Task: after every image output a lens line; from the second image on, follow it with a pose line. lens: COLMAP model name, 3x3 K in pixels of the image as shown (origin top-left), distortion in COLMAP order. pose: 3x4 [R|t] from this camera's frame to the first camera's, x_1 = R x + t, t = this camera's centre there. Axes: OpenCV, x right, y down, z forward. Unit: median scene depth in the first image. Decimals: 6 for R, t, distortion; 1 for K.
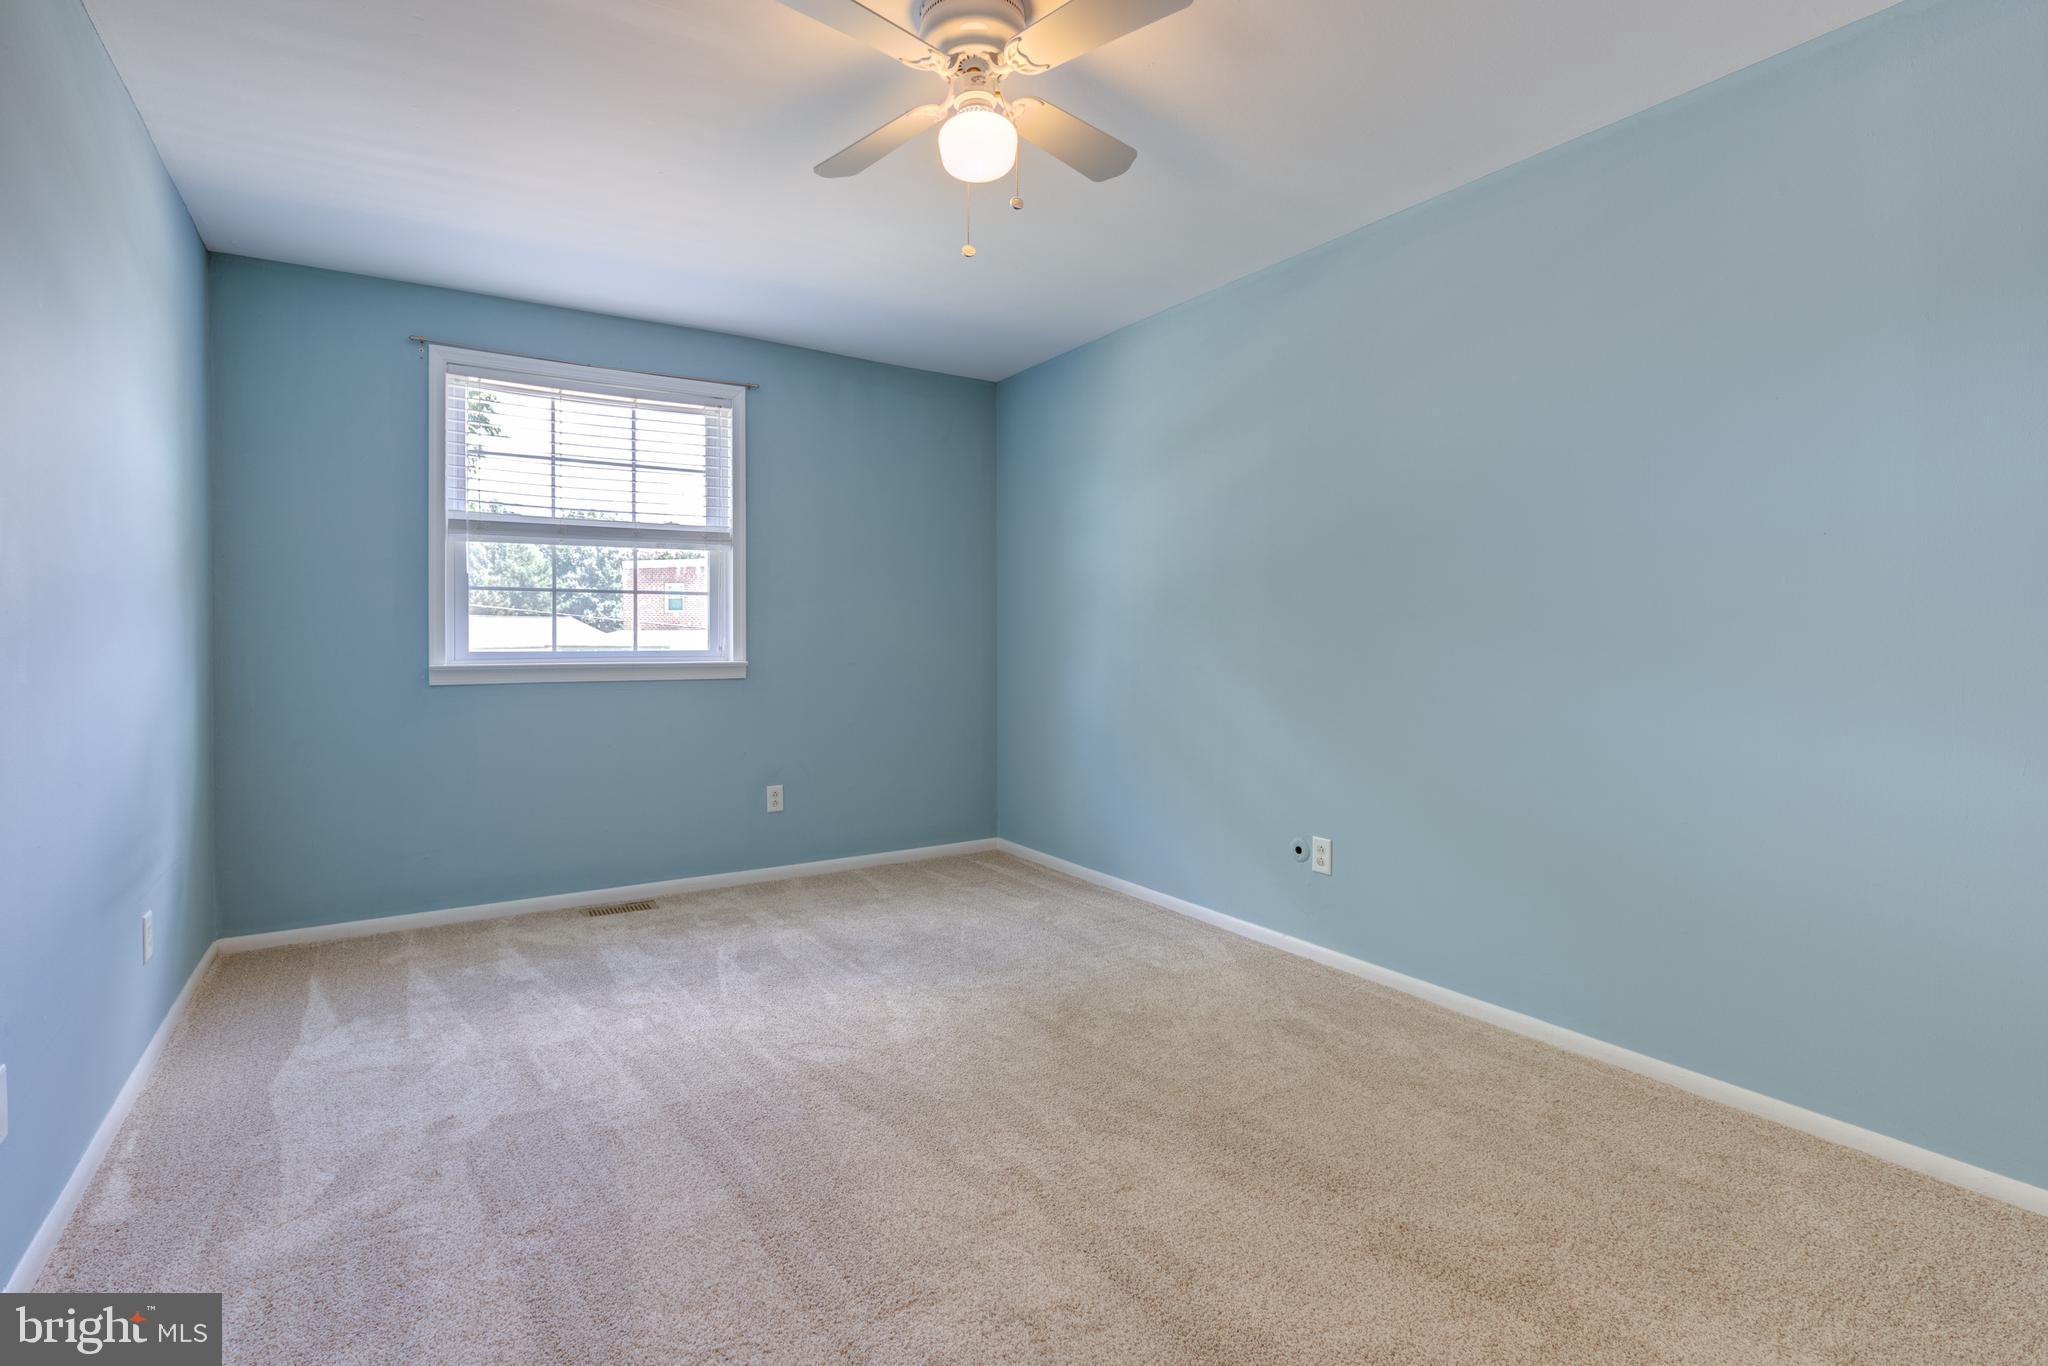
lens RADIAL K [[952.4, 0, 1018.5], [0, 952.4, 645.9], [0, 0, 1]] dist [-0.014404, 0.000197]
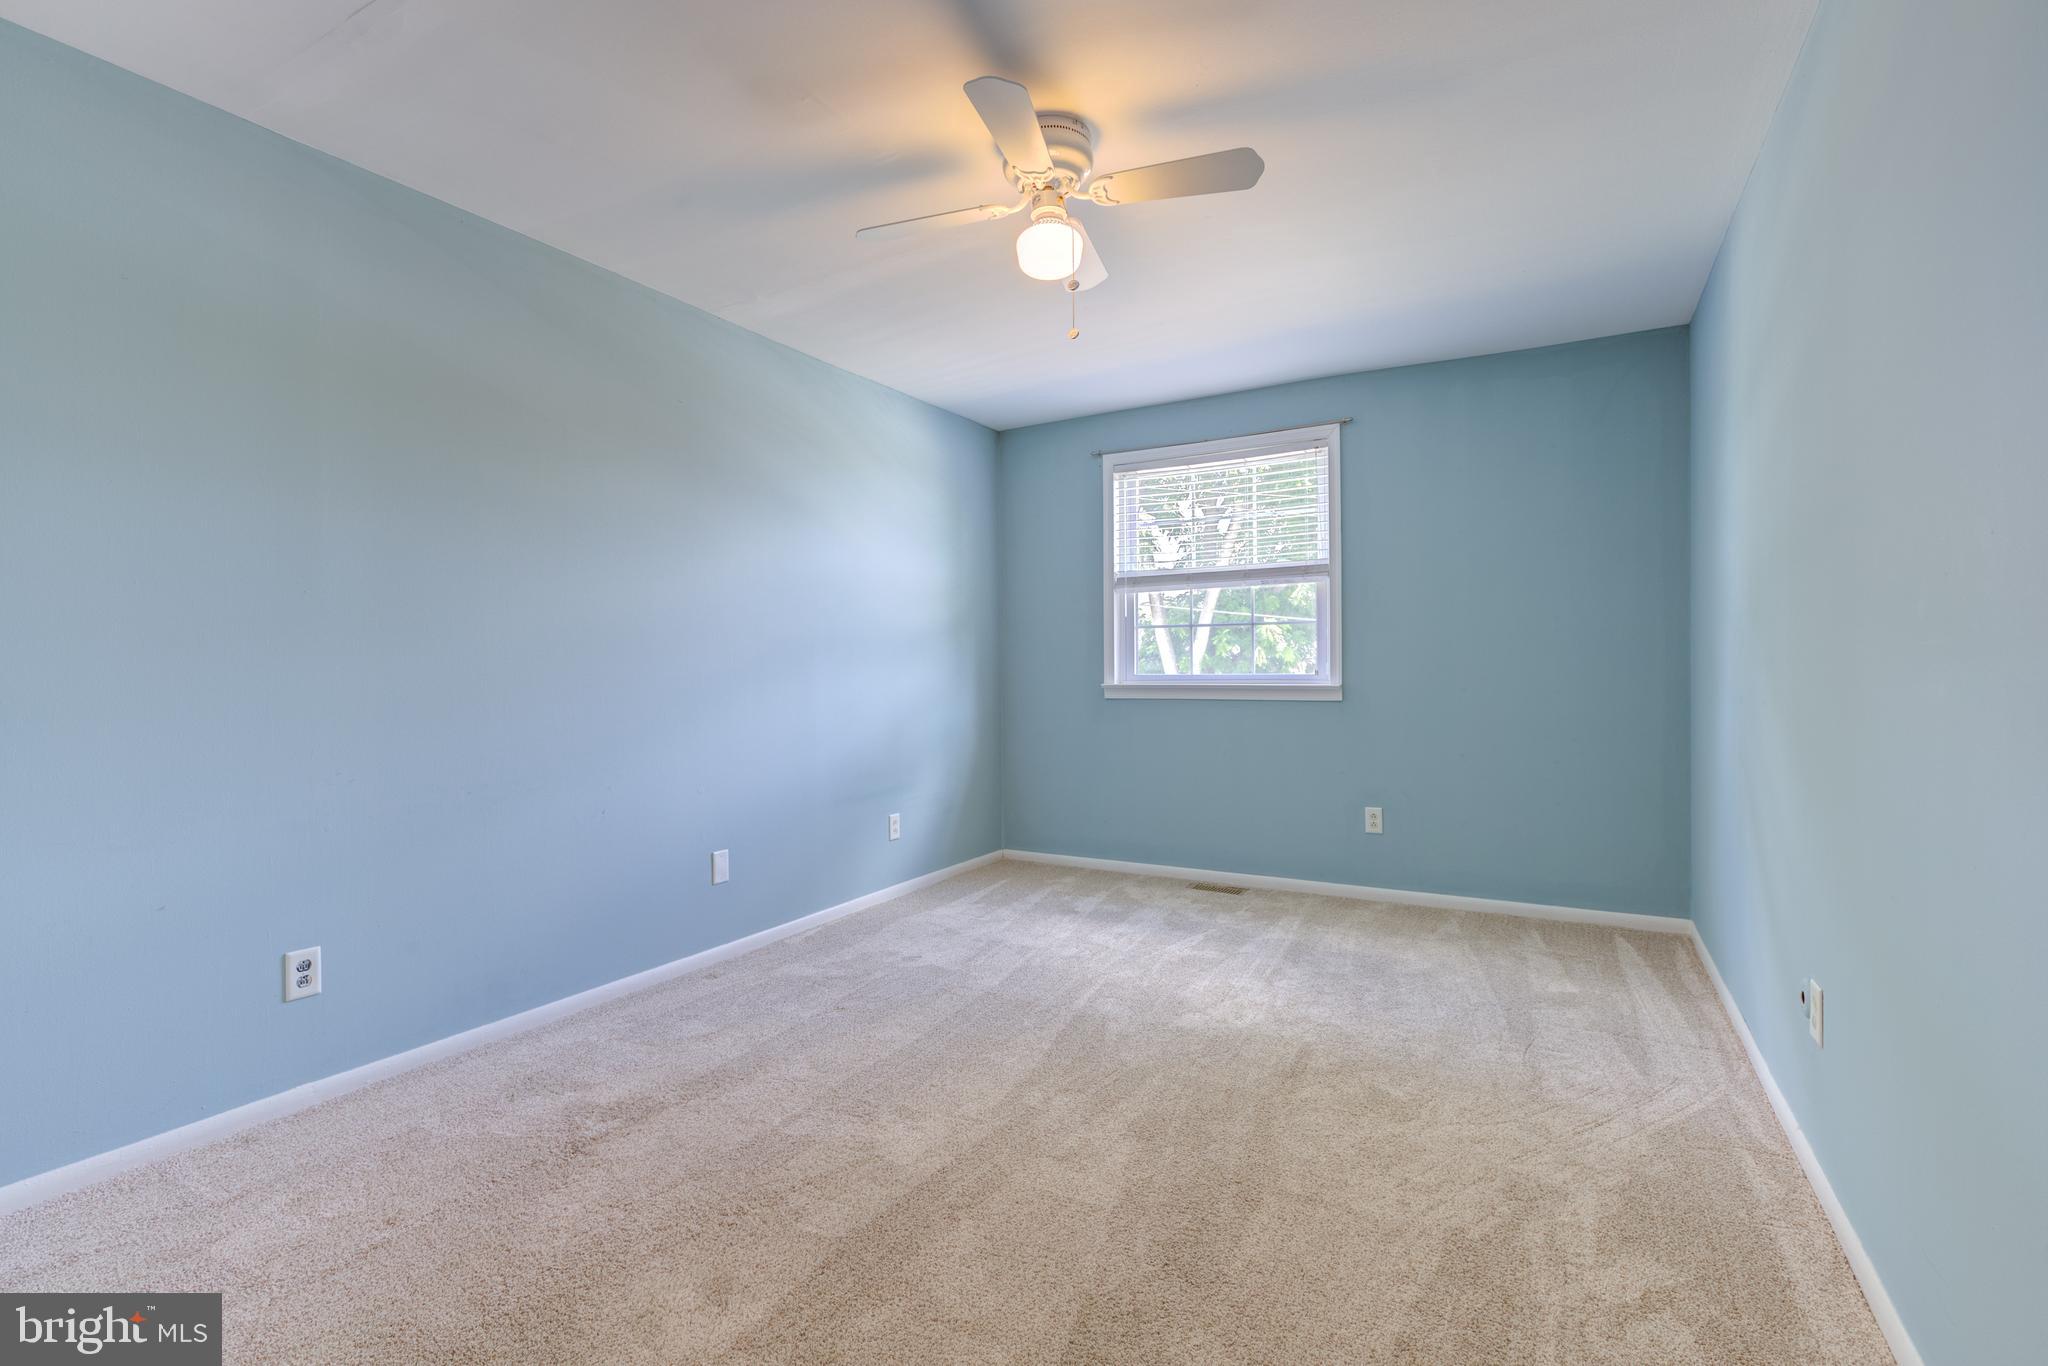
lens RADIAL K [[949.0, 0, 1010.7], [0, 949.0, 677.7], [0, 0, 1]] dist [-0.000028, 0.000307]
pose [[0.453487, 0.006841, -0.891237, 0.548473], [0.001267, 0.999965, 0.008320, -0.000942], [0.891262, -0.004902, 0.453462, 0.228088]]
